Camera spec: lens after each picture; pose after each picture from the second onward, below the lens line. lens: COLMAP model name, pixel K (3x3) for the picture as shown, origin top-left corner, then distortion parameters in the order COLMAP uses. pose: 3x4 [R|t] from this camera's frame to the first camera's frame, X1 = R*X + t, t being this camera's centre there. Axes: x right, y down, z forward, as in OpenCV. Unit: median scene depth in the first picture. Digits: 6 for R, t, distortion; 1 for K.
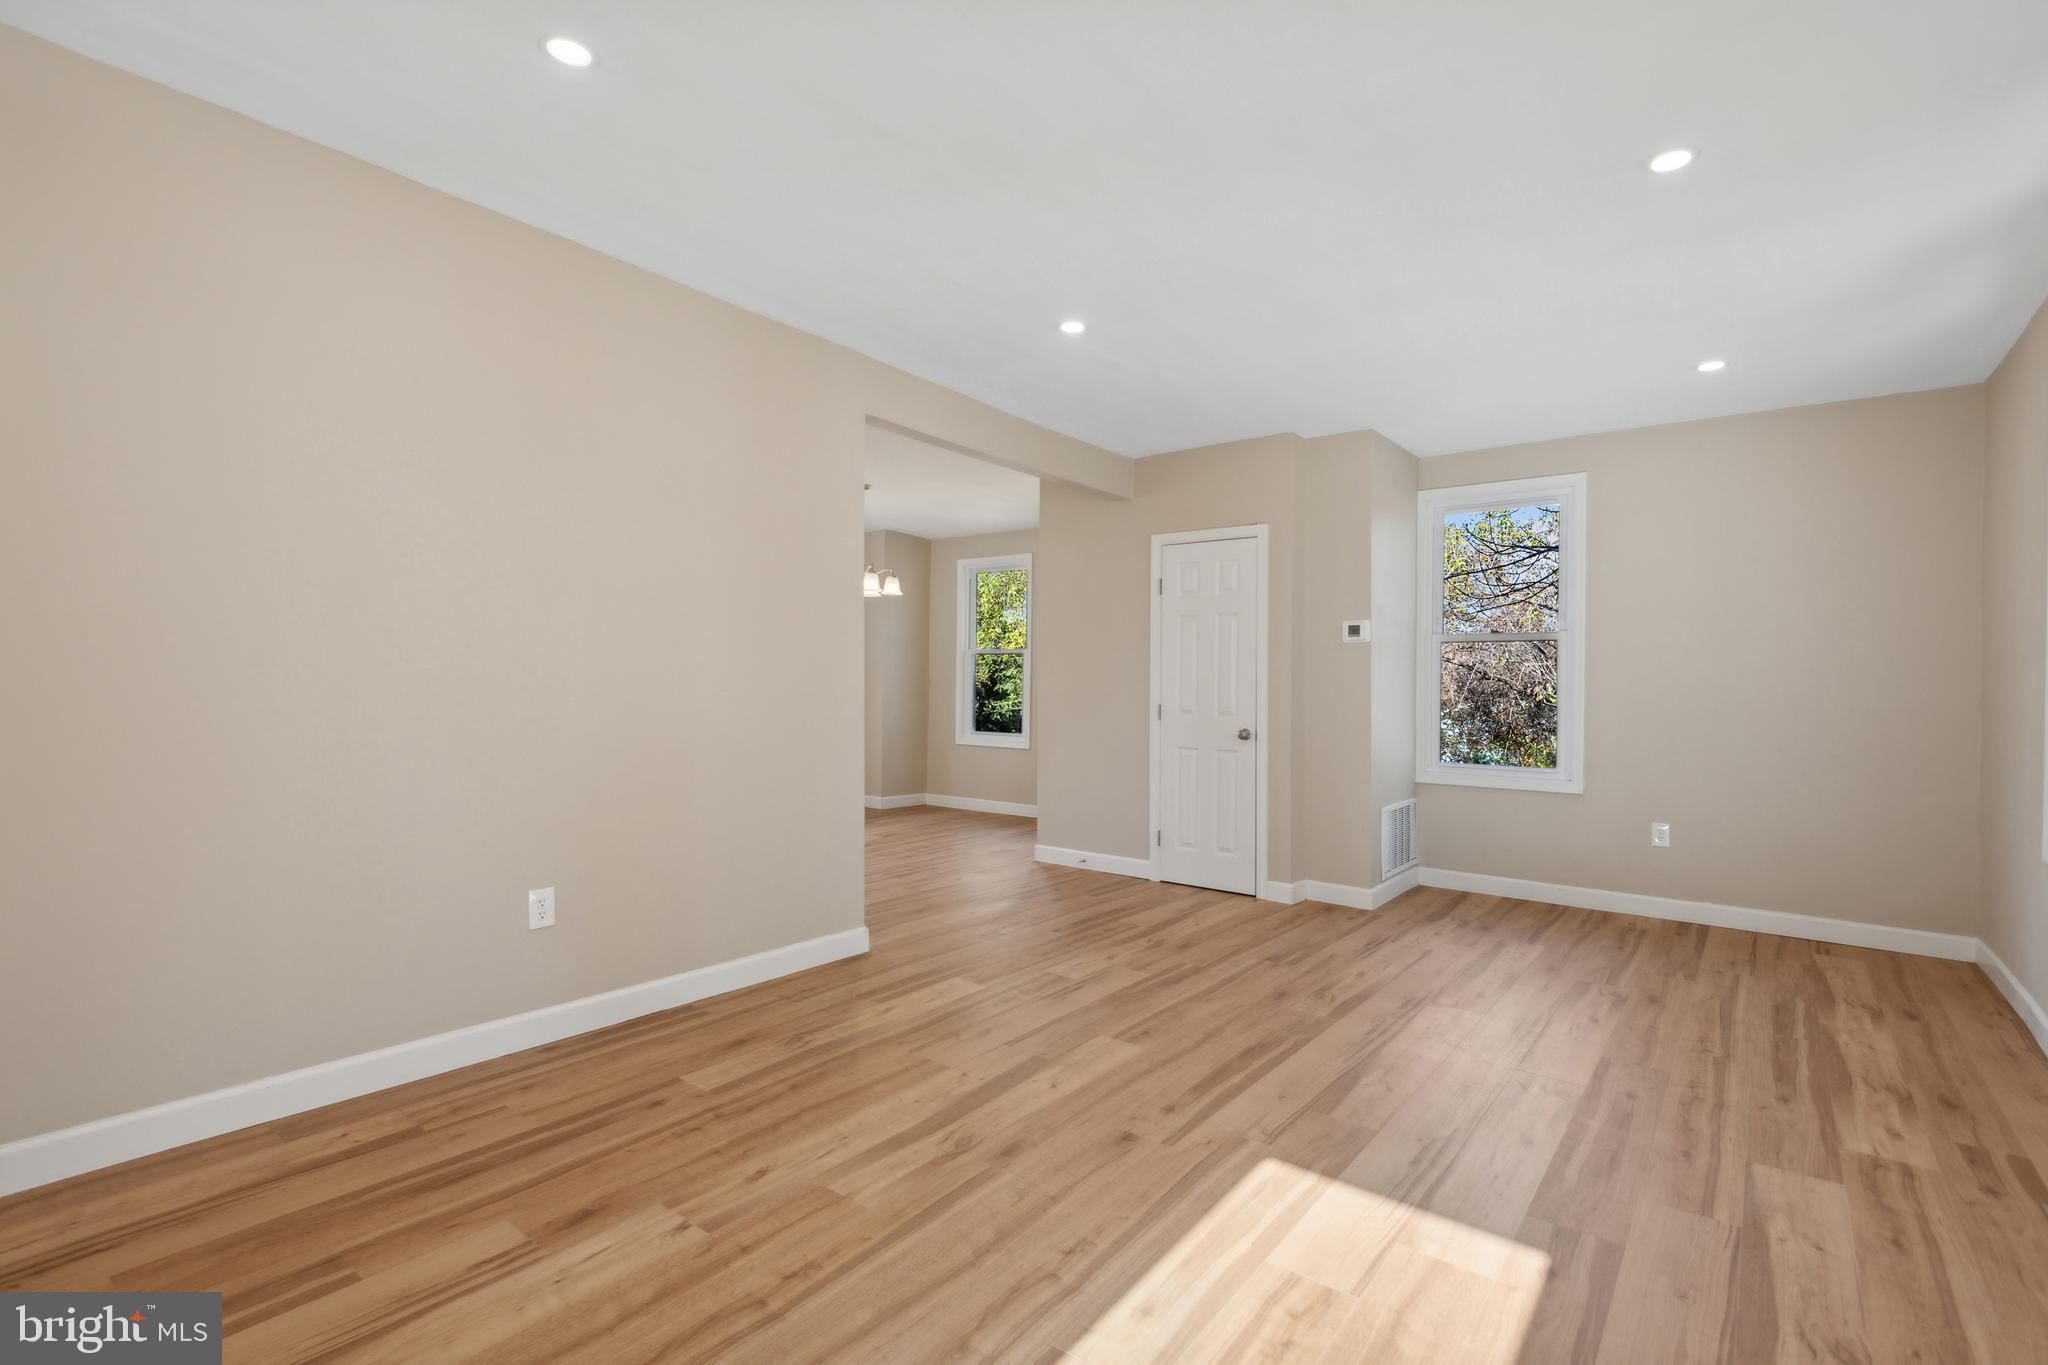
lens RADIAL K [[944.7, 0, 1019.4], [0, 944.7, 666.7], [0, 0, 1]] dist [0.043584, -0.019613]
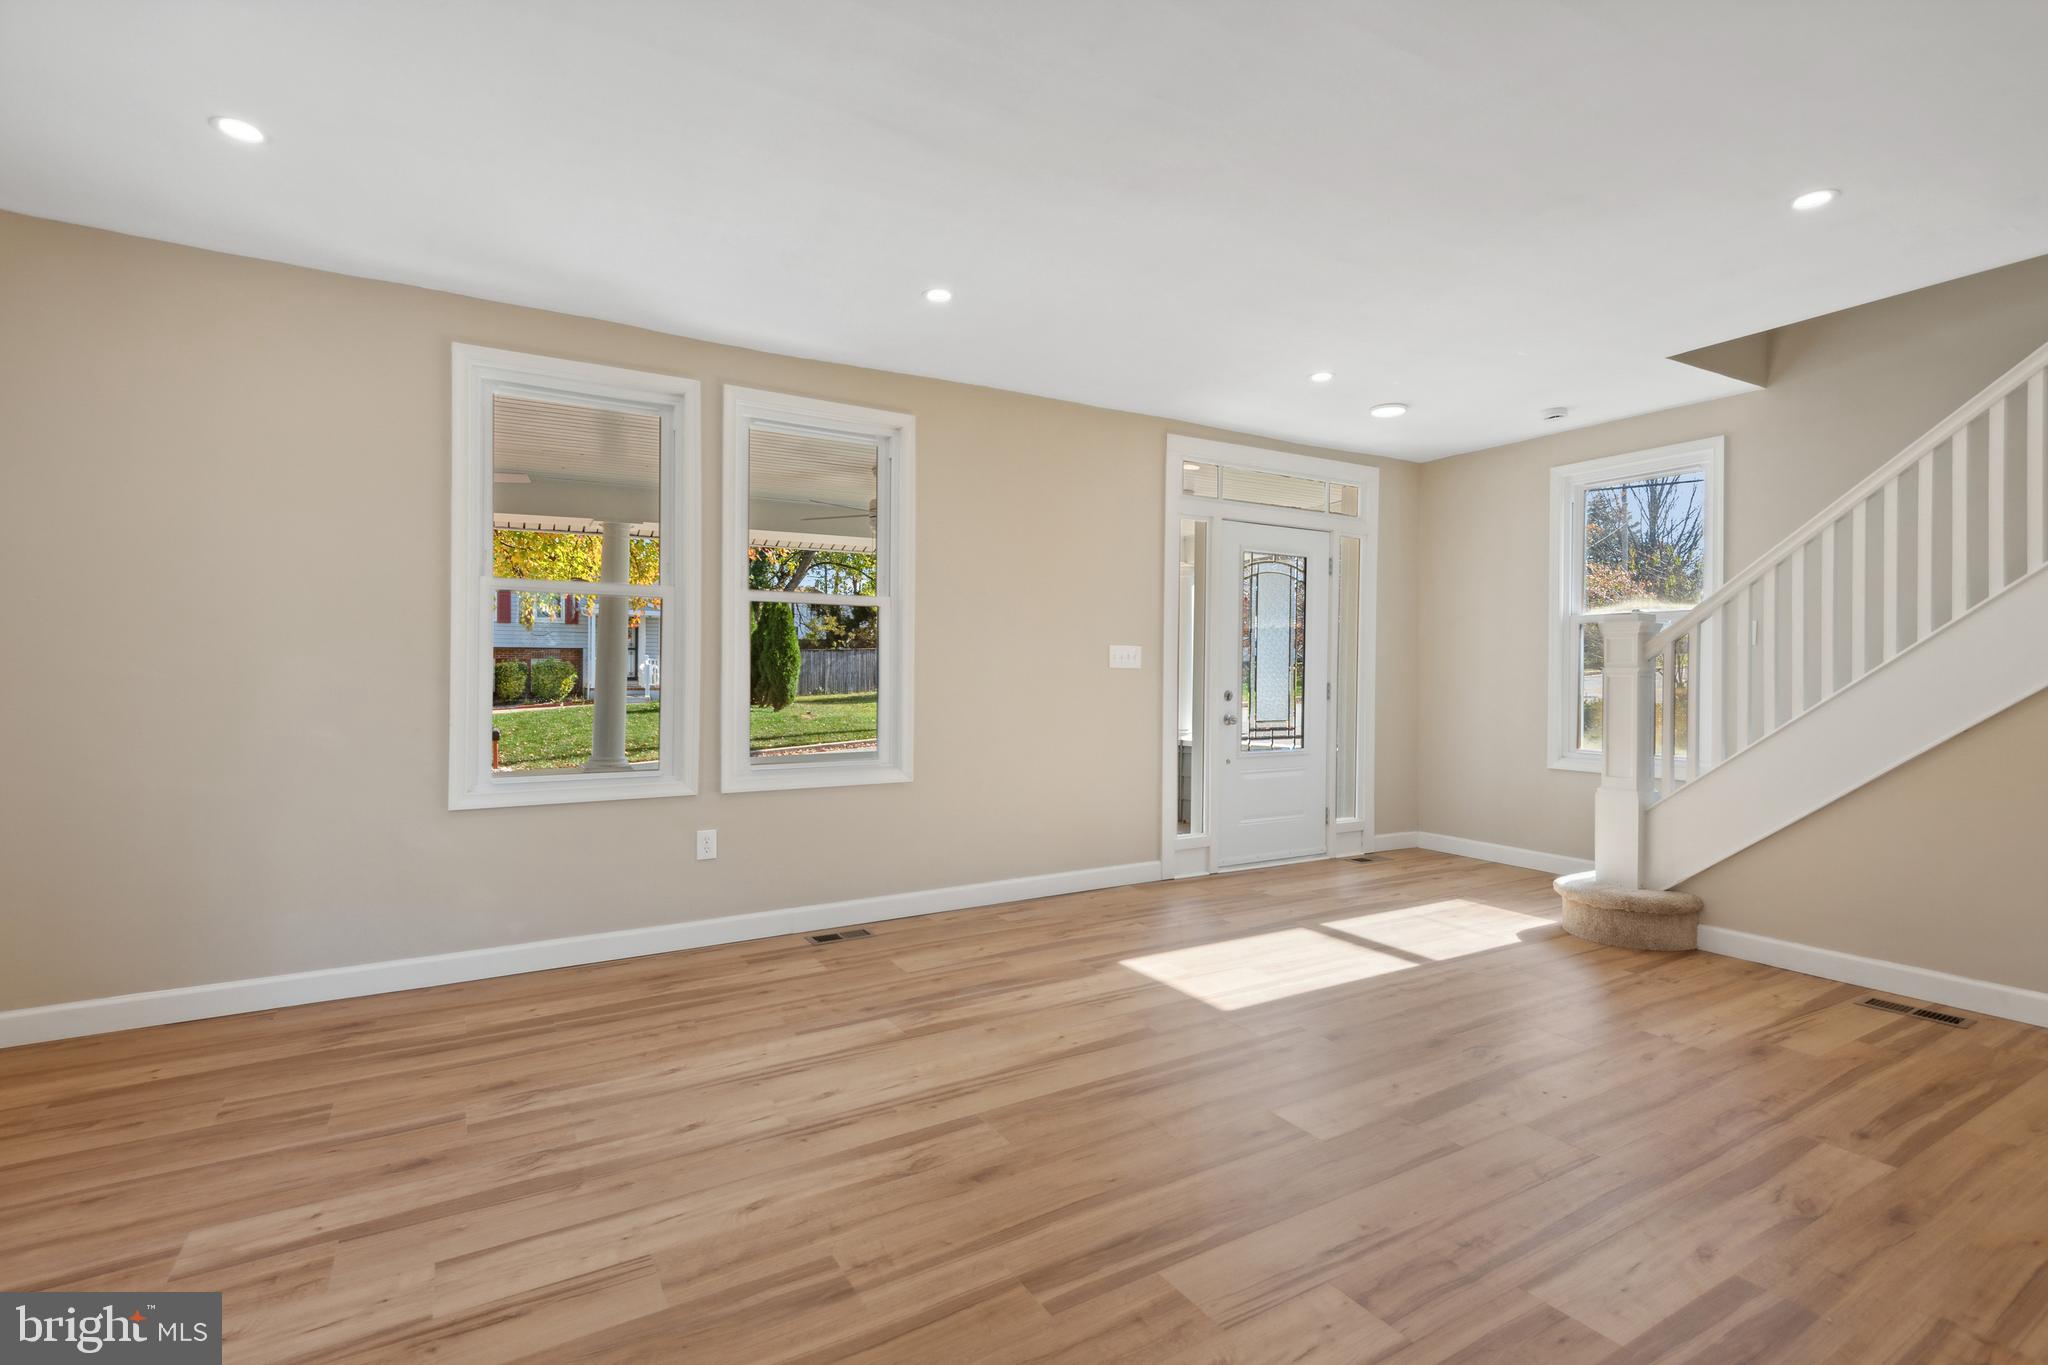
lens RADIAL K [[944.7, 0, 1019.4], [0, 944.7, 666.7], [0, 0, 1]] dist [0.043584, -0.019613]
pose [[-0.933007, -0.019395, 0.359335, 0.046555], [-0.026610, 0.999531, -0.015144, 0.034665], [-0.358873, -0.023691, -0.933086, 1.889181]]
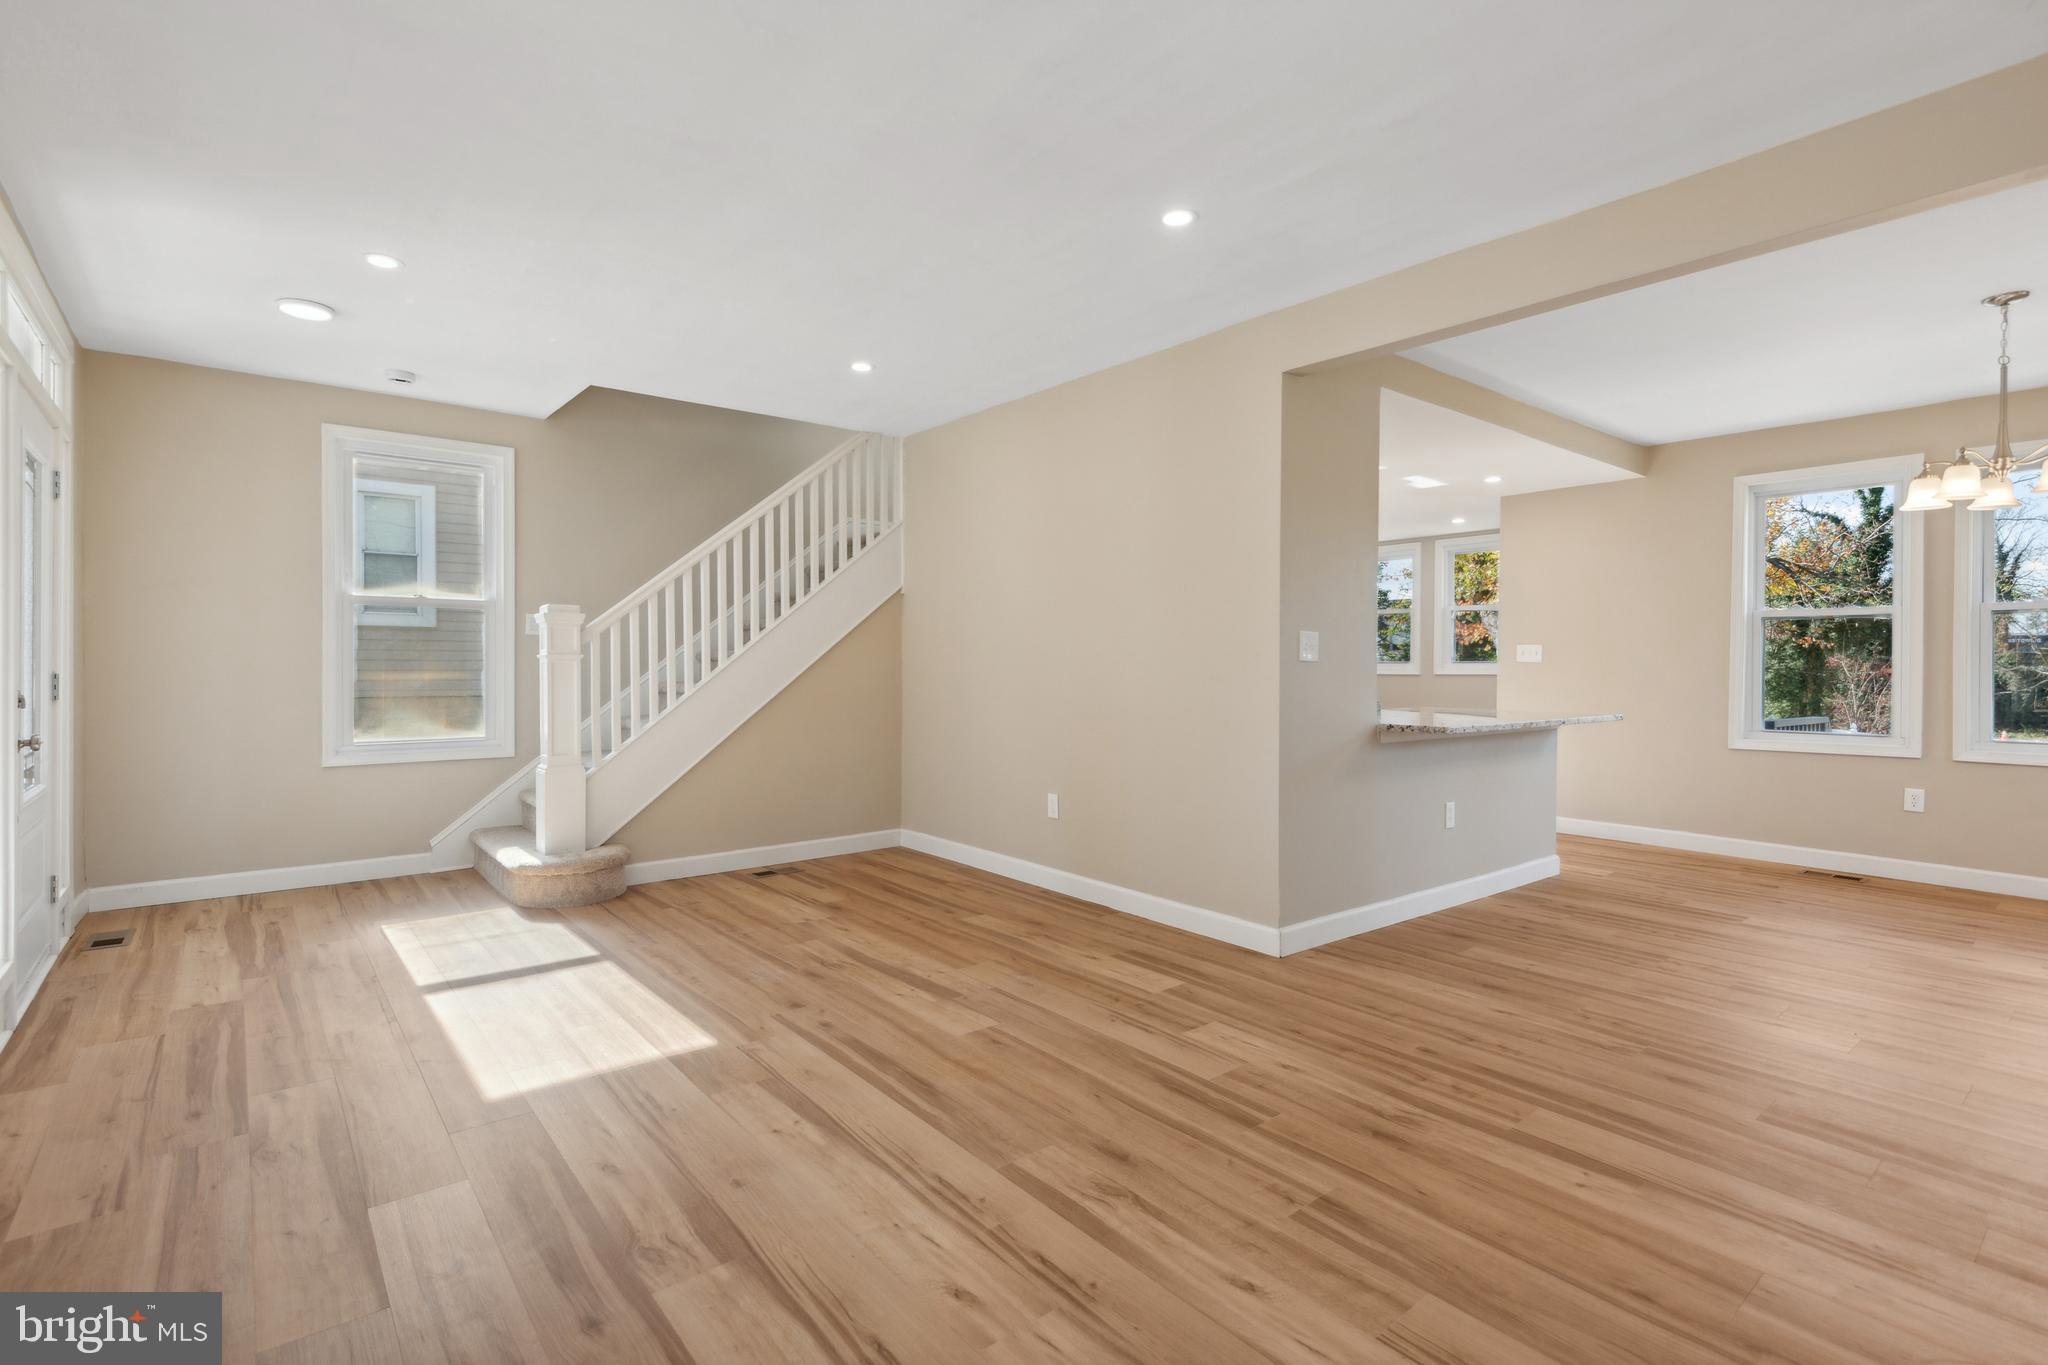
lens RADIAL K [[944.7, 0, 1019.4], [0, 944.7, 666.7], [0, 0, 1]] dist [0.043584, -0.019613]
pose [[-0.216384, -0.015164, -0.976191, 1.088740], [0.006621, 0.999834, -0.016999, 0.041705], [0.976286, -0.010141, -0.216247, 1.296658]]
